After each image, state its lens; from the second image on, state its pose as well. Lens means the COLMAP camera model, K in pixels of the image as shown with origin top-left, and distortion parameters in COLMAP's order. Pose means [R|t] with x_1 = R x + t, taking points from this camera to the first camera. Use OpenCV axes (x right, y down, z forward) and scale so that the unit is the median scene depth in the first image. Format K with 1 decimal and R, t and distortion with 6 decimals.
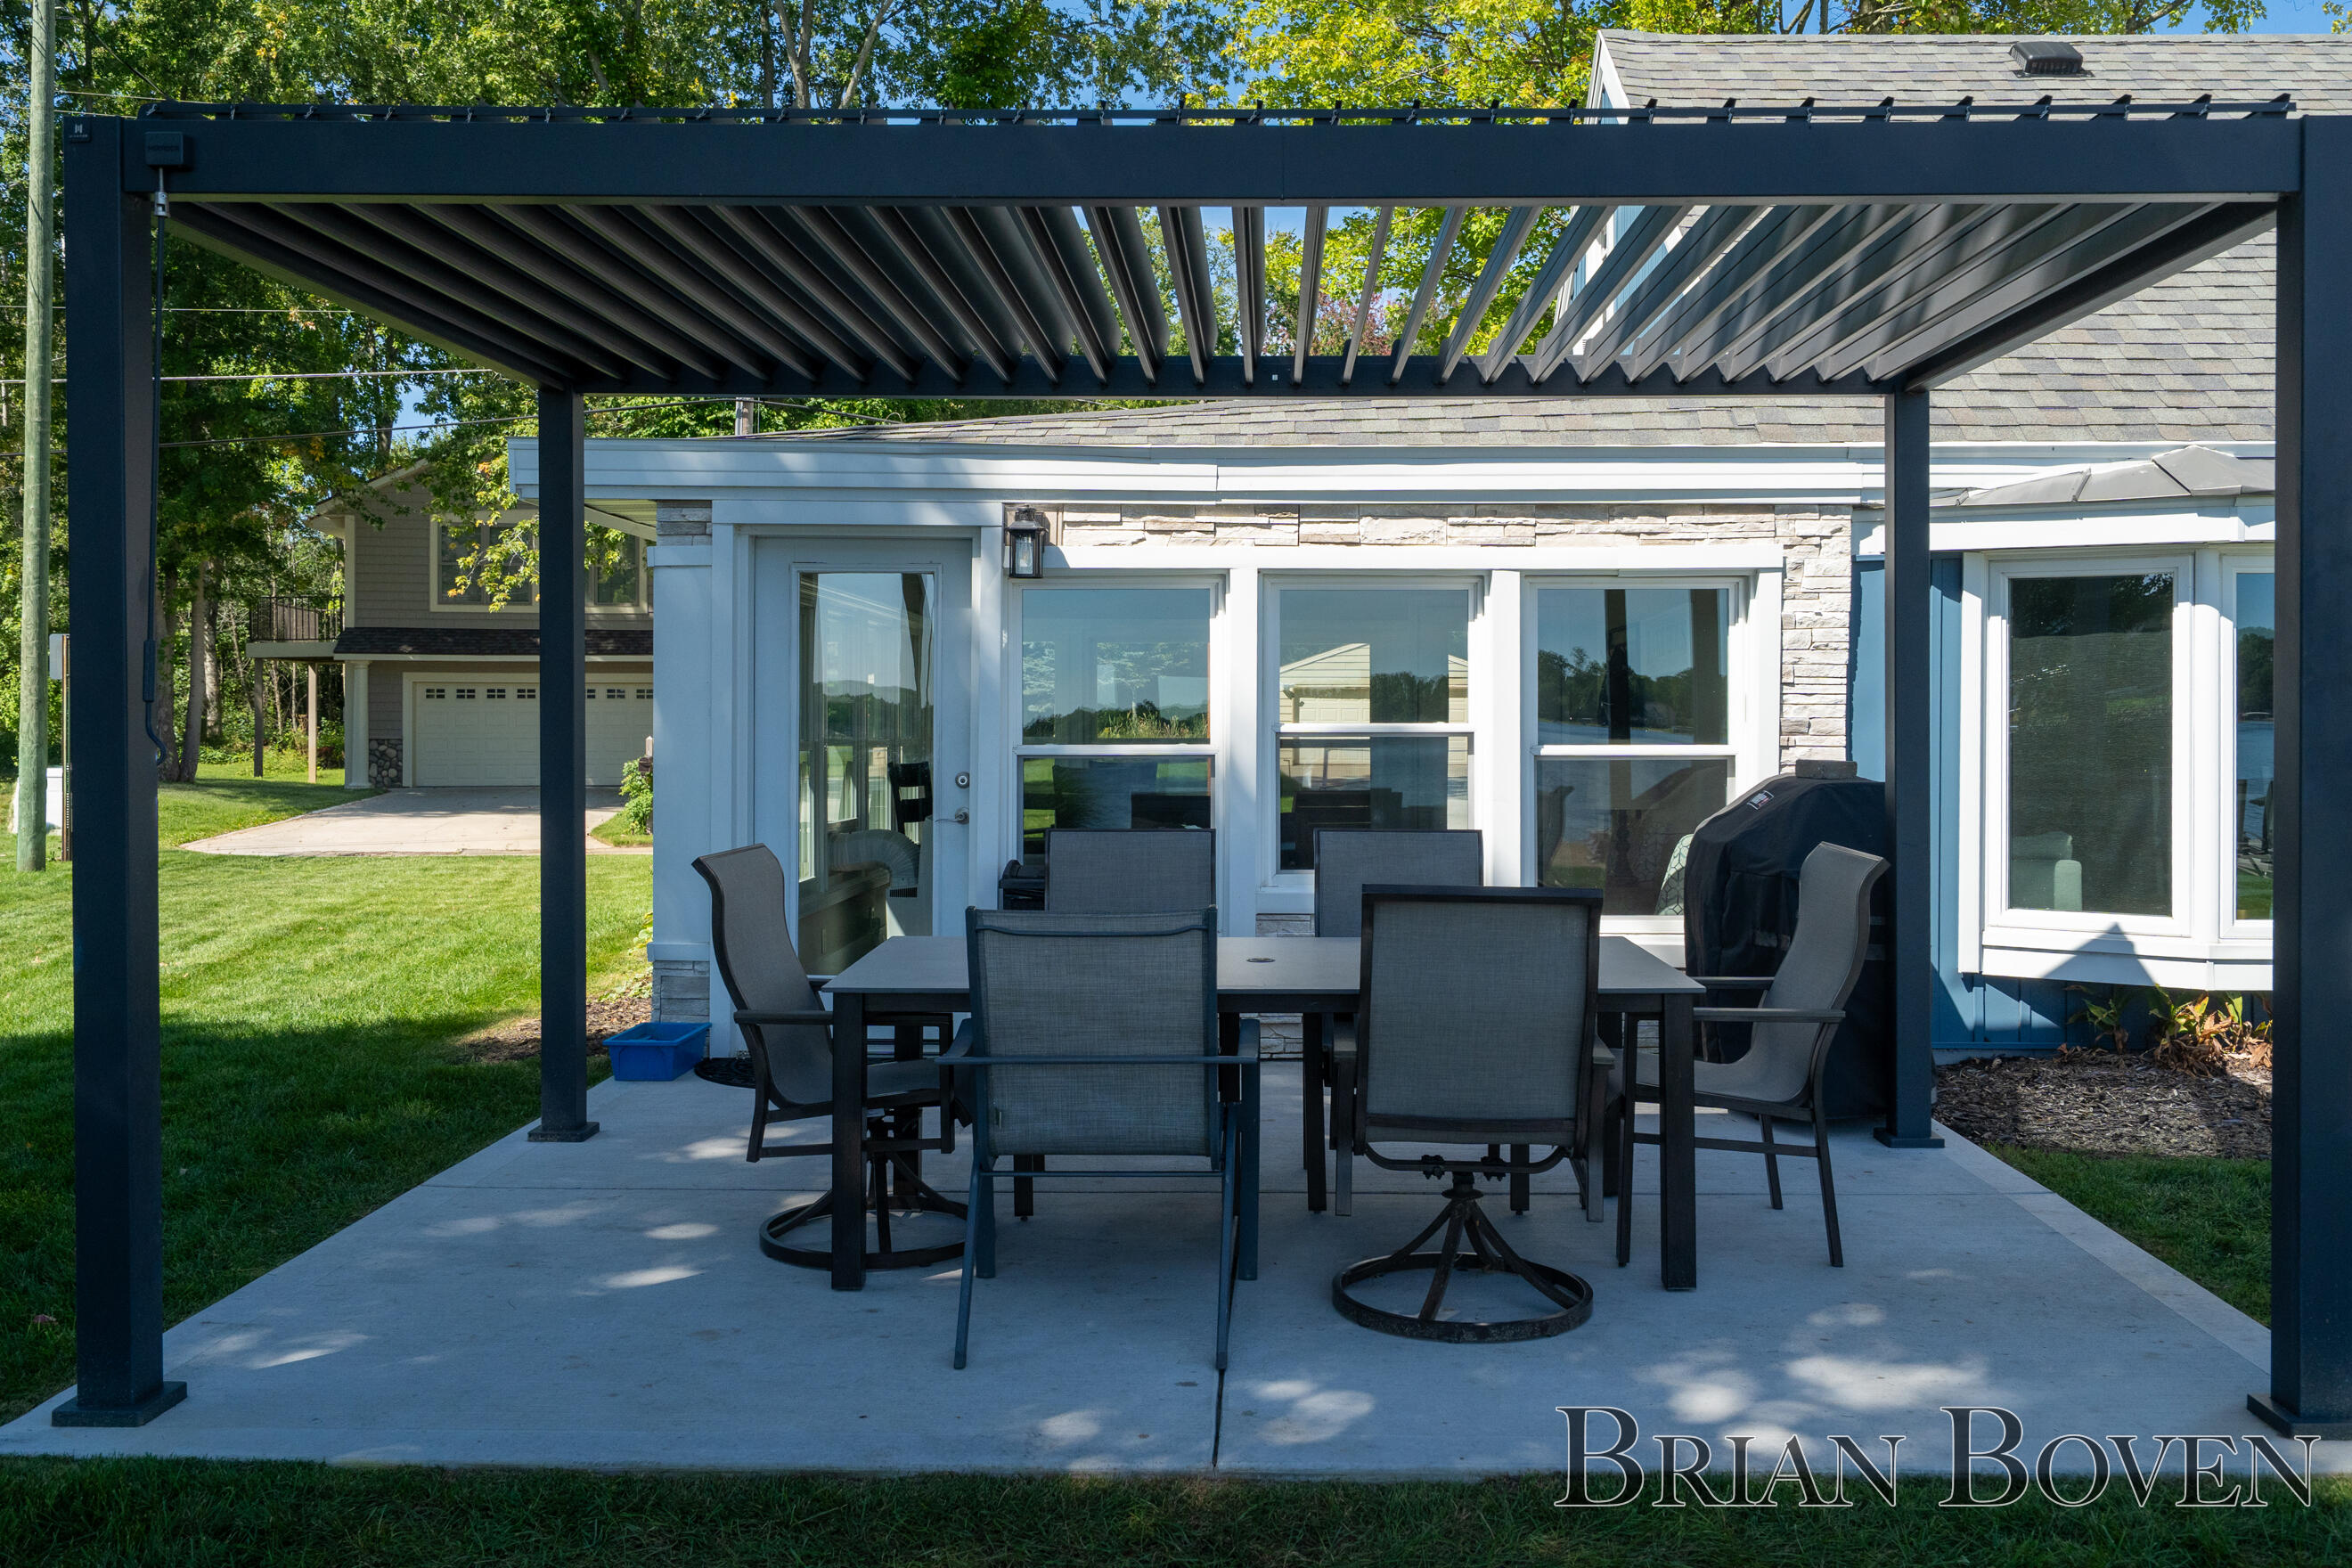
lens RADIAL K [[2105.8, 0, 1213.5], [0, 2105.8, 708.7], [0, 0, 1]] dist [-0.006219, -0.006006]
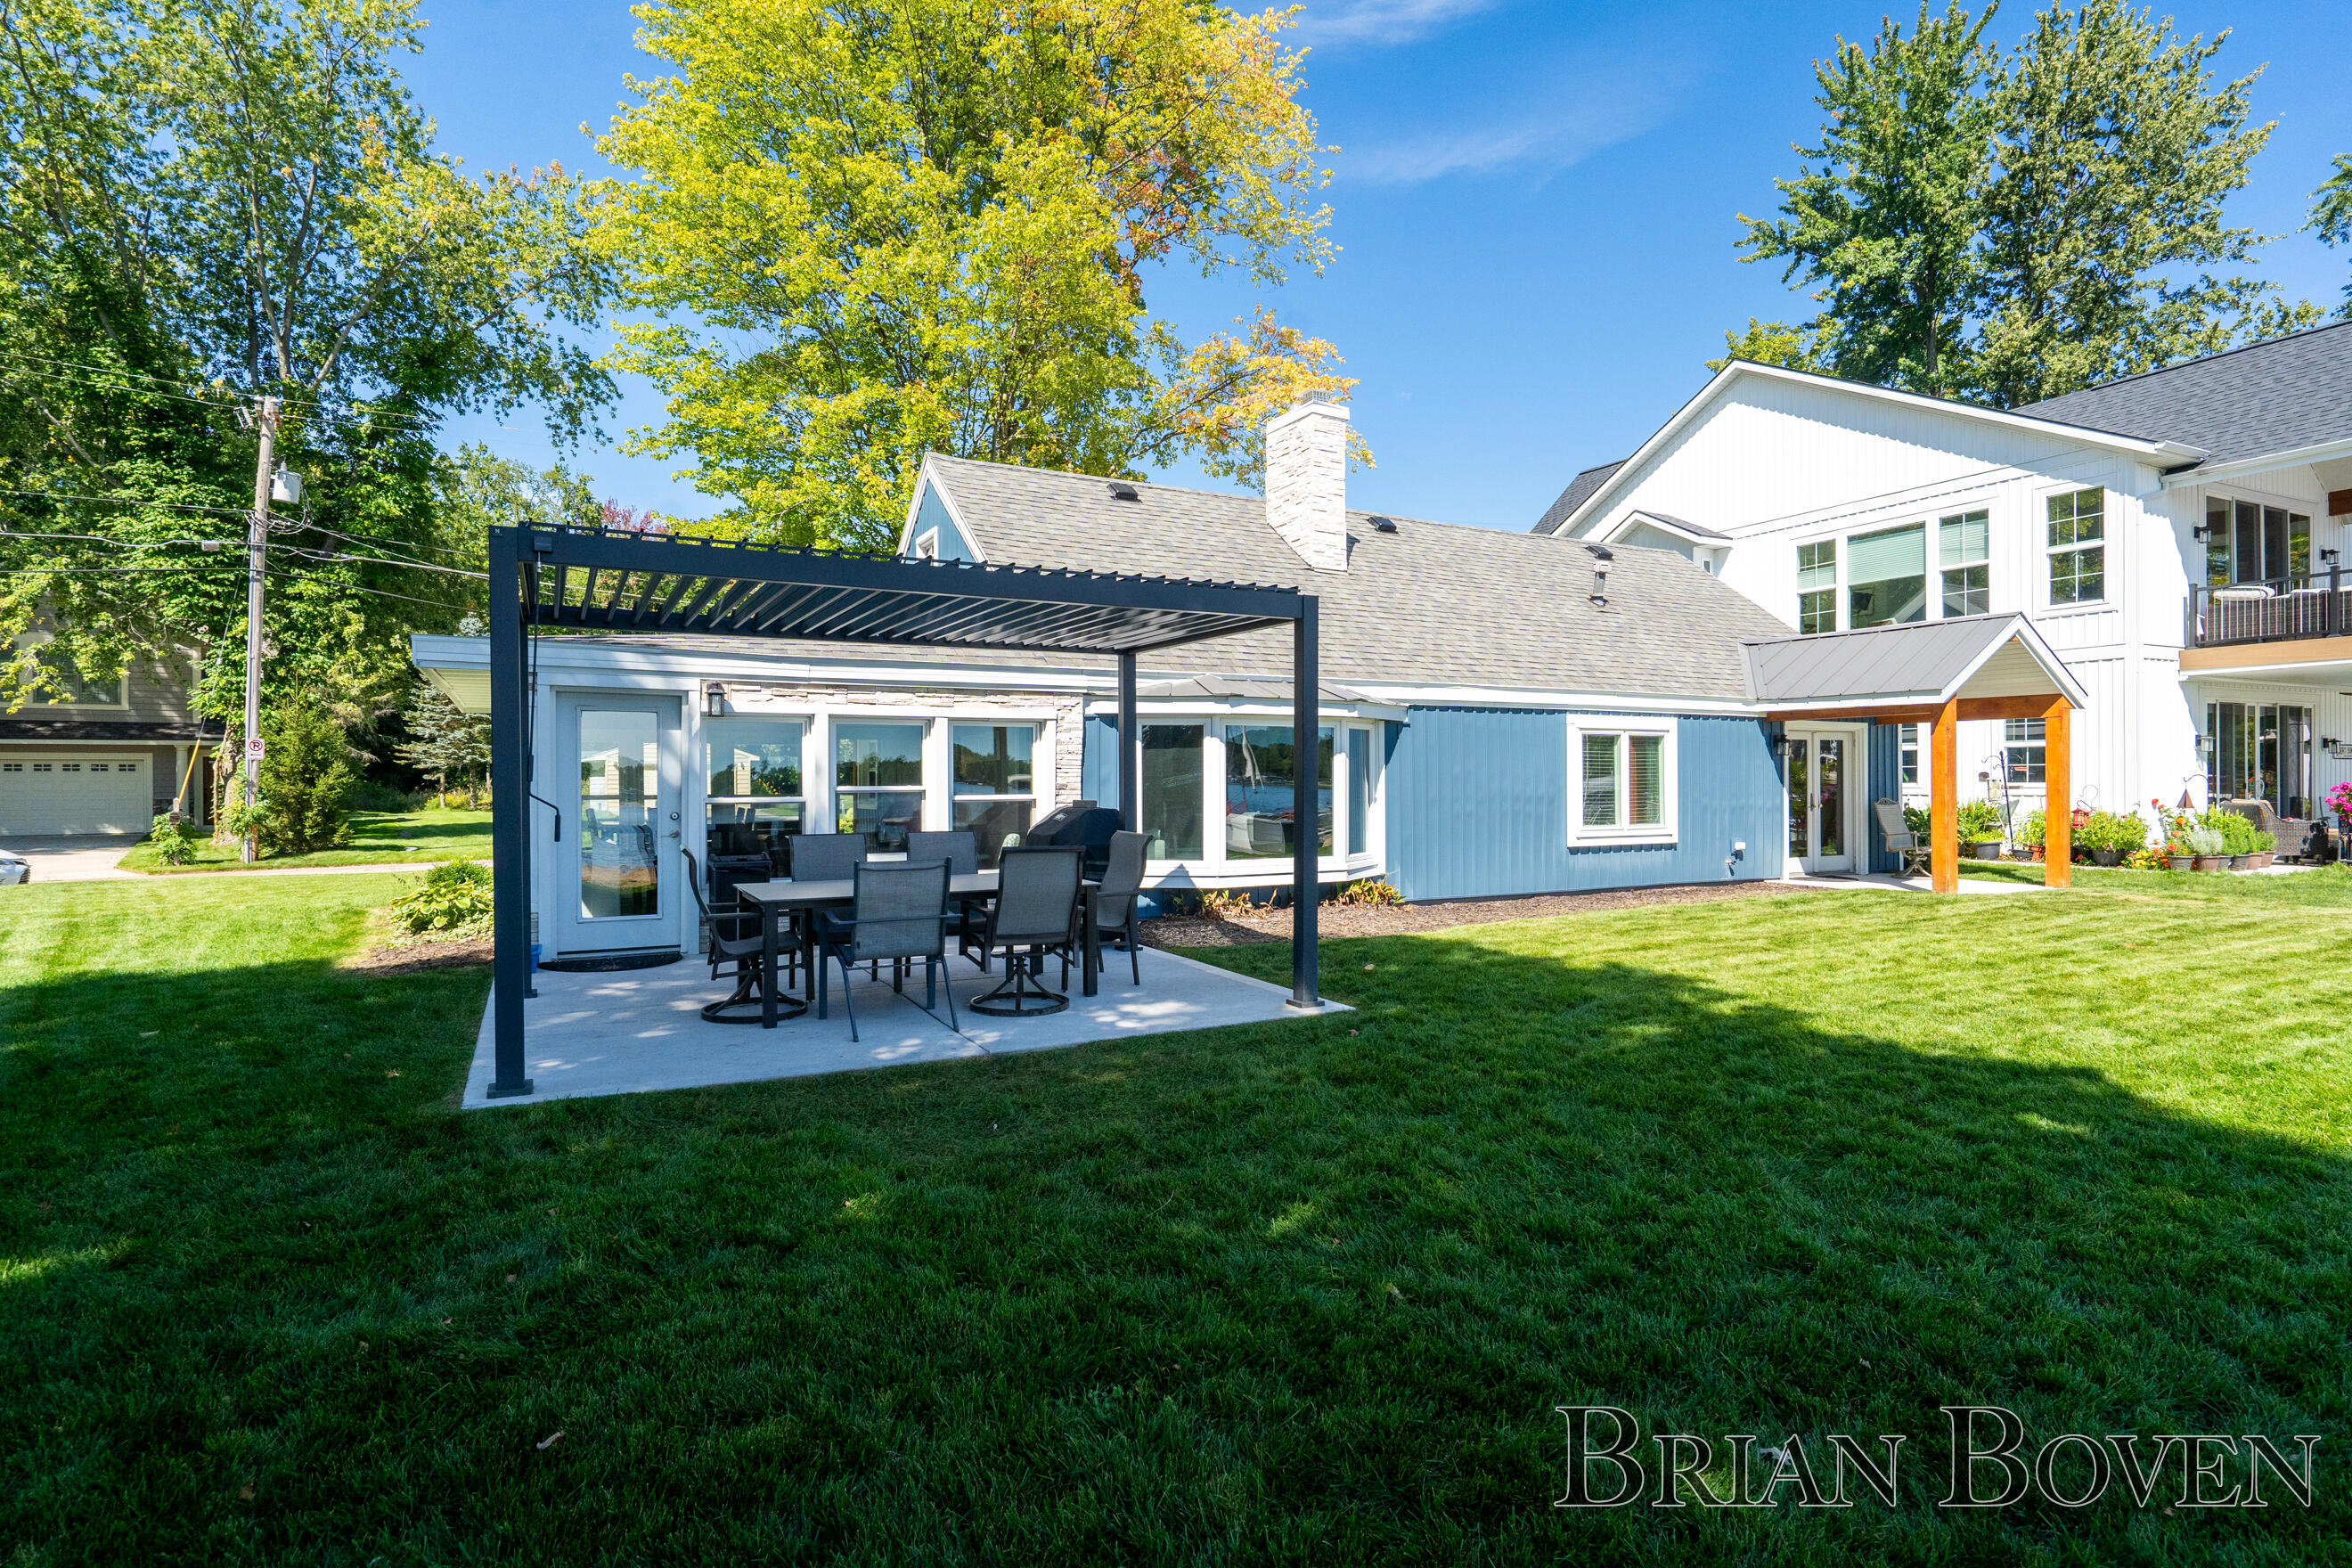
lens RADIAL K [[1235.6, 0, 1173.6], [0, 1235.6, 775.7], [0, 0, 1]] dist [0.000935, 0.000655]
pose [[0.874095, -0.003001, 0.485745, -0.284934], [0.002393, 0.999995, 0.001873, -0.005424], [-0.485749, -0.000475, 0.874098, -0.272147]]
